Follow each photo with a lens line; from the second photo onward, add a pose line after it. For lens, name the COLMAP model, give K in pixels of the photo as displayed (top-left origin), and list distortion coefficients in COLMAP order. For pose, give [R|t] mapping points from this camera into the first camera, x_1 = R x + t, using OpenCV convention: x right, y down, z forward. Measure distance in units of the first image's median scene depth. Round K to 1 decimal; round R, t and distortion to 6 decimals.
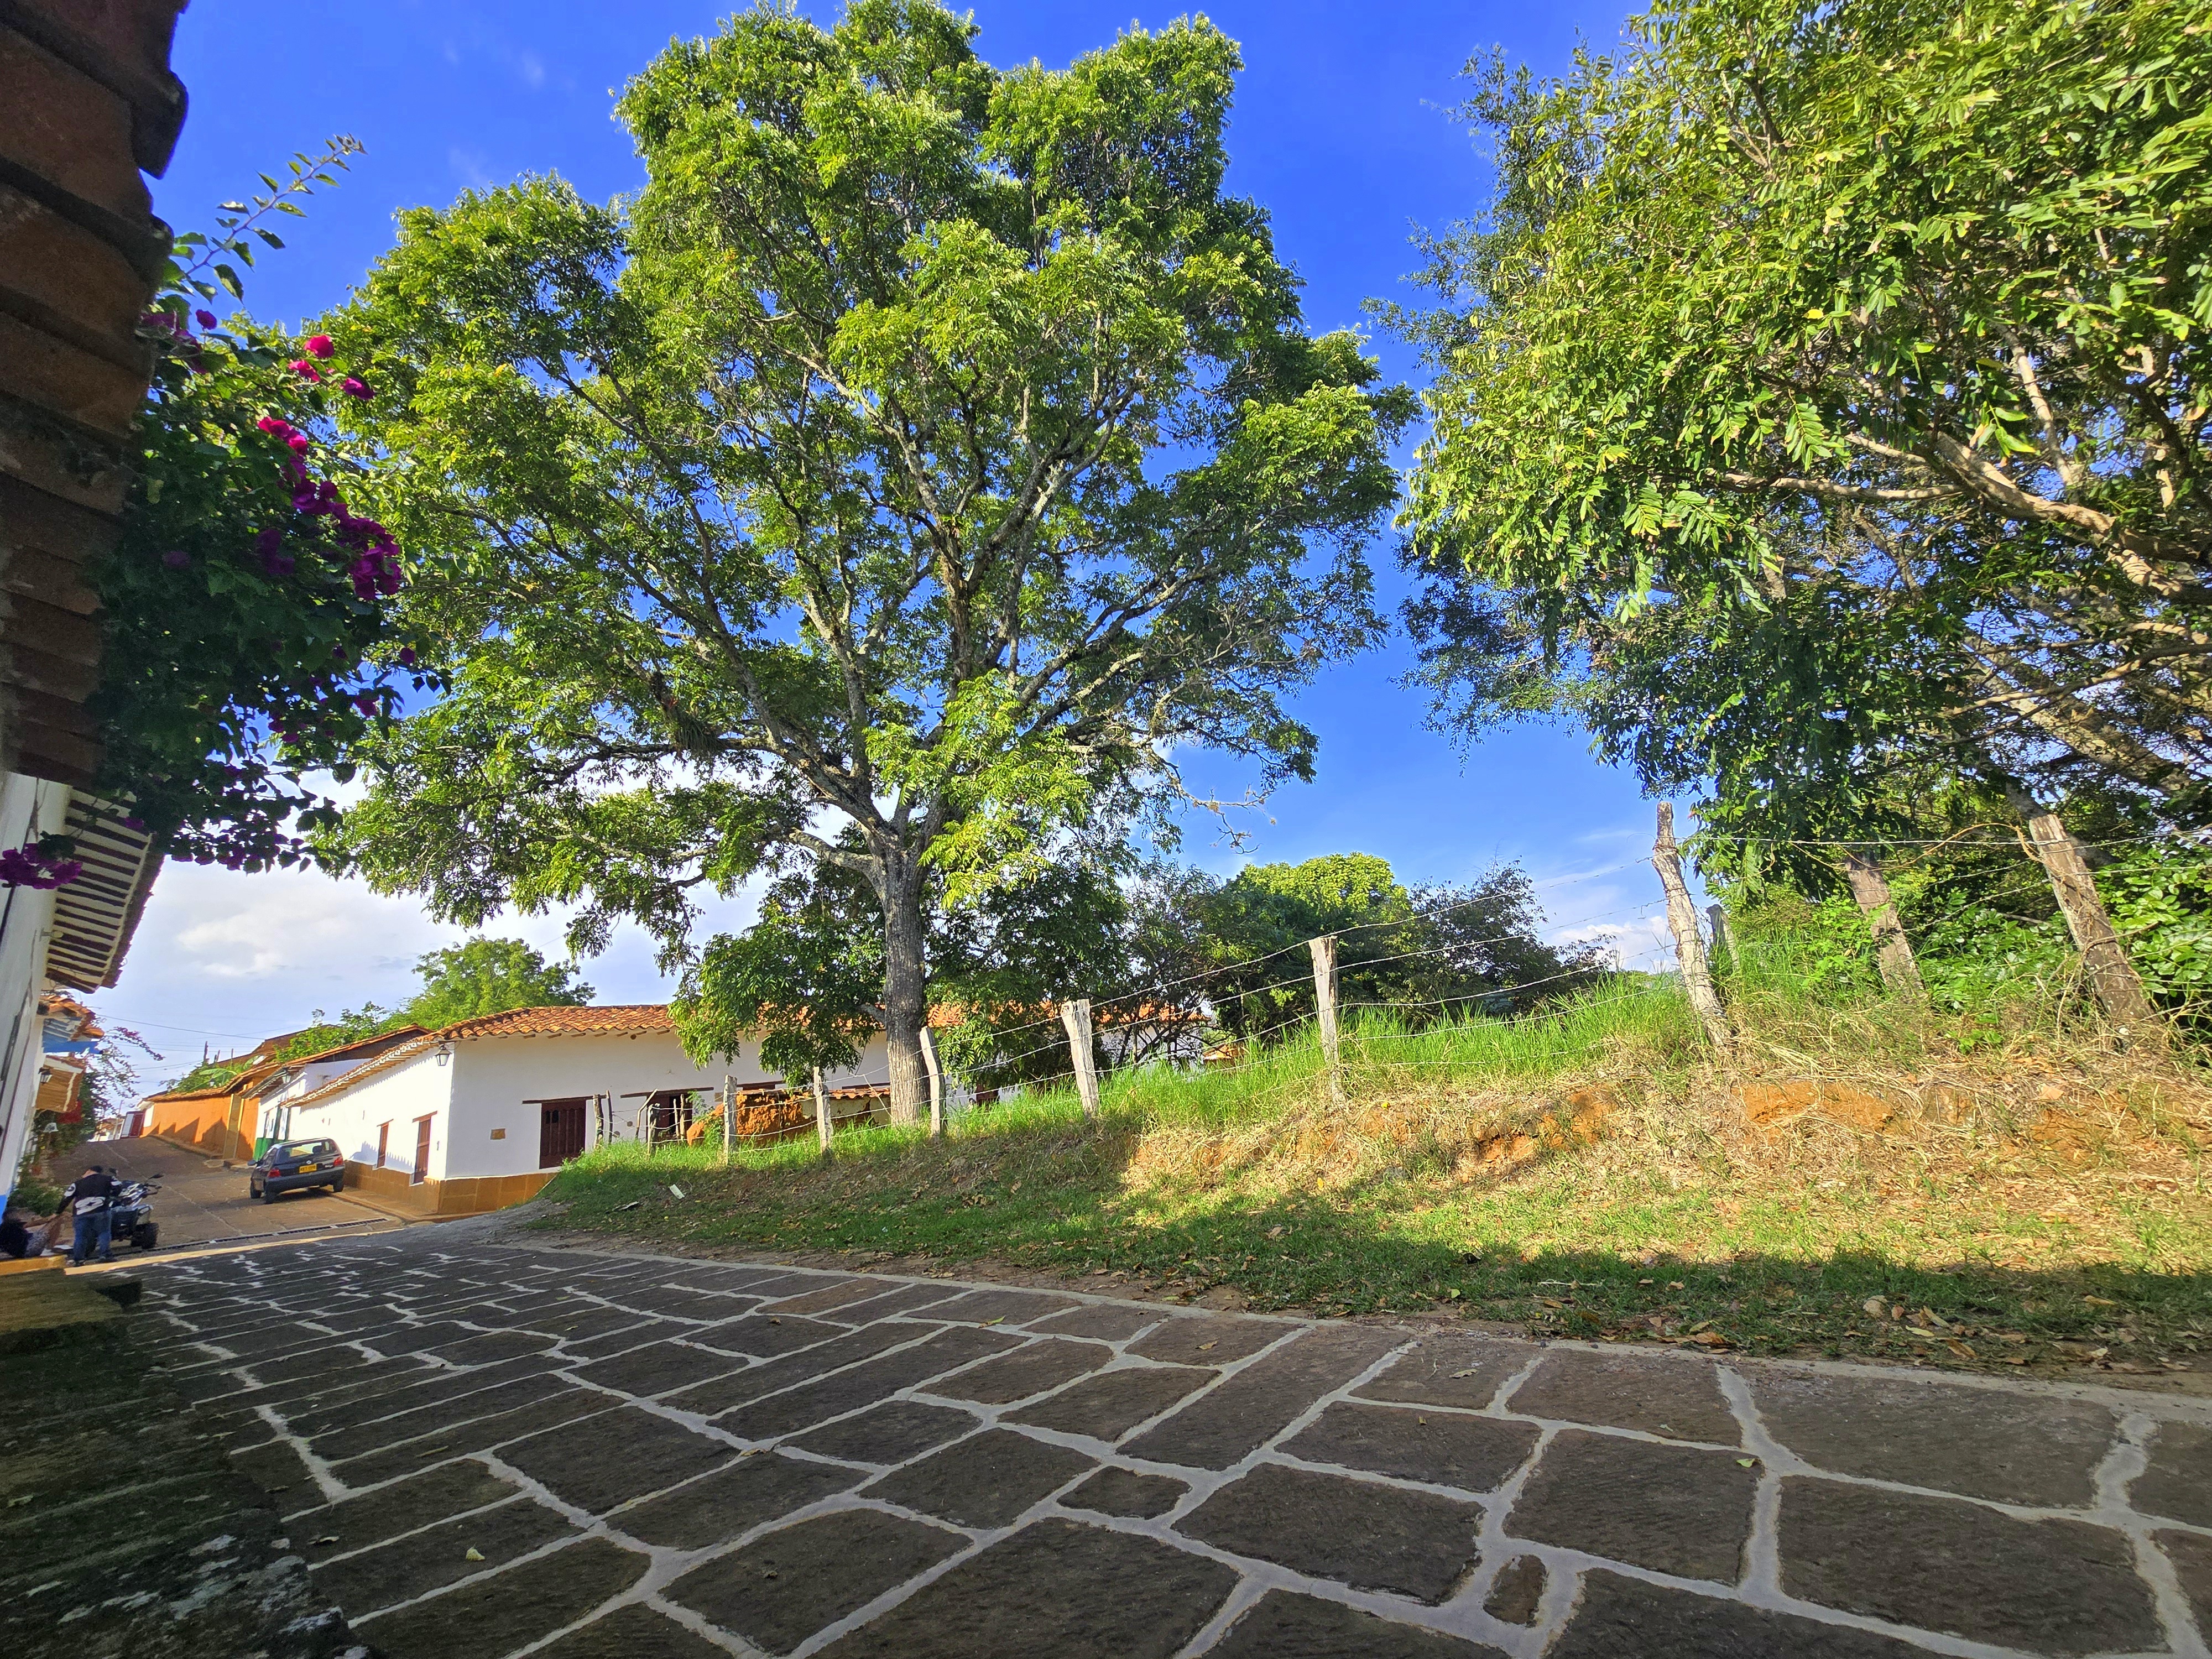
lens RADIAL K [[904.9, 0, 1118.0], [0, 904.9, 800.3], [0, 0, 1]] dist [-0.006794, 0.002486]
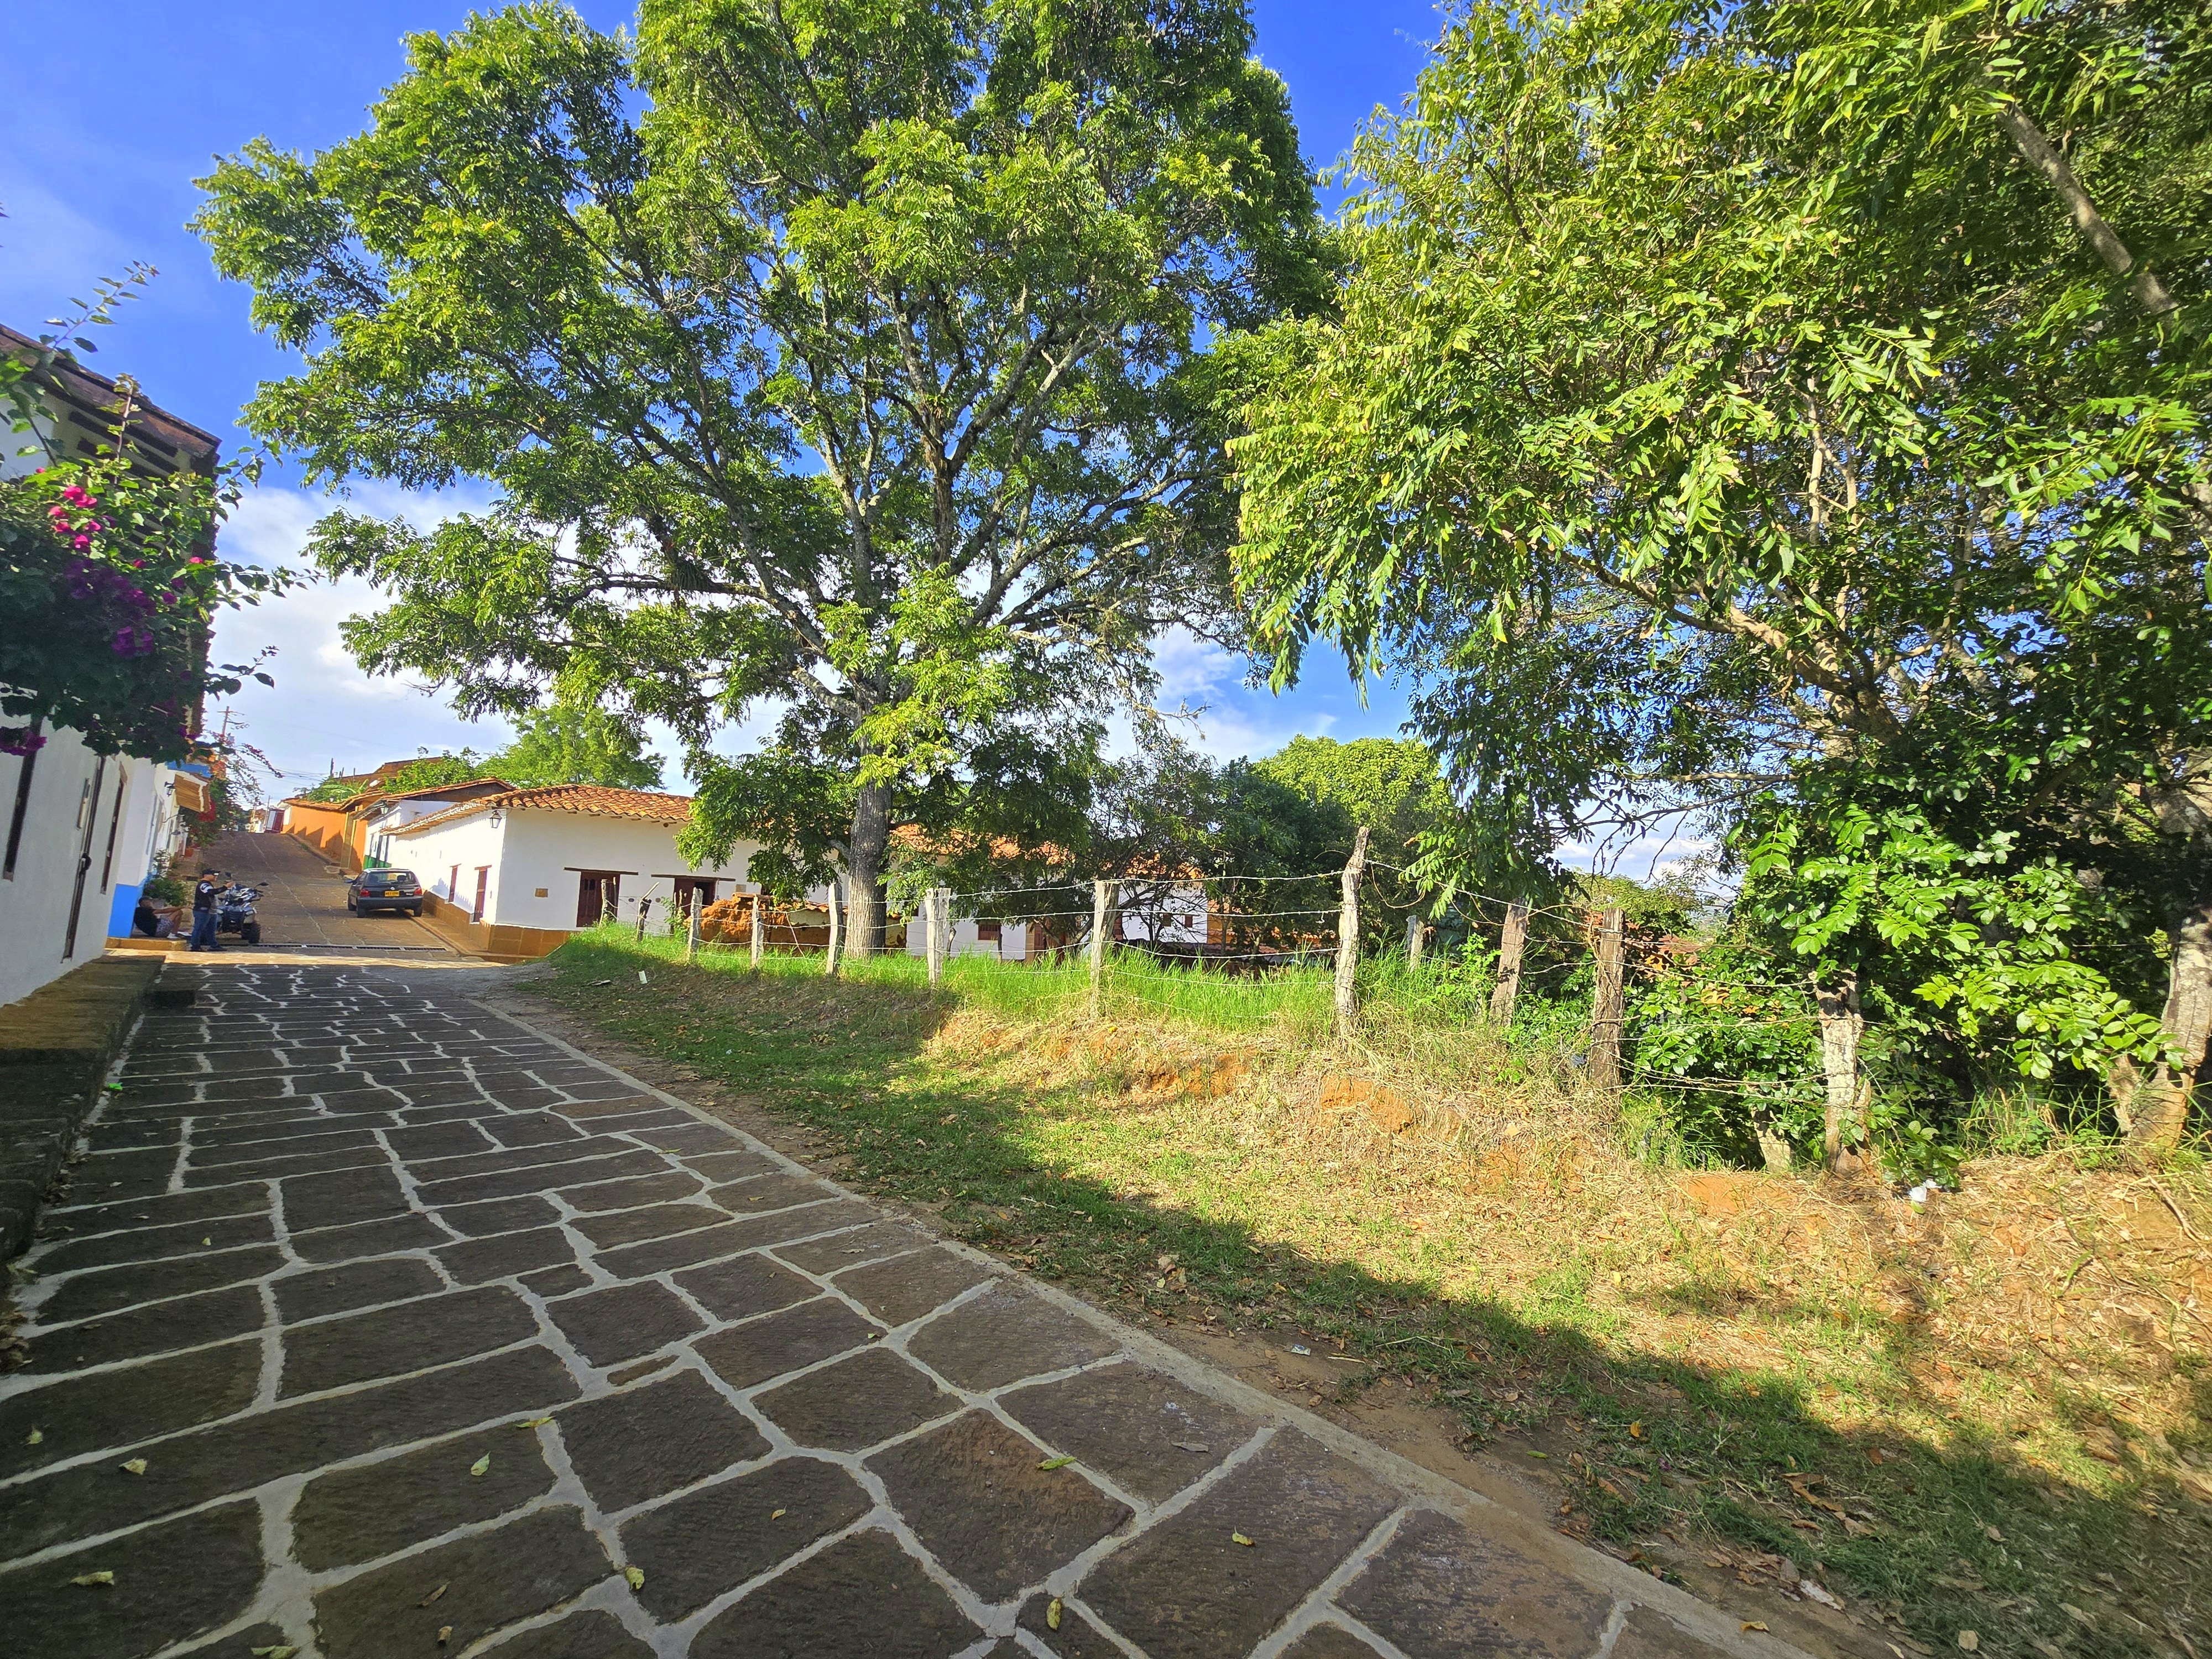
lens RADIAL K [[904.9, 0, 1118.0], [0, 904.9, 800.3], [0, 0, 1]] dist [-0.006794, 0.002486]
pose [[0.986692, 0.148328, -0.066618, 0.180654], [-0.134266, 0.974324, 0.180738, -0.095859], [0.091716, -0.169388, 0.981273, -0.069426]]
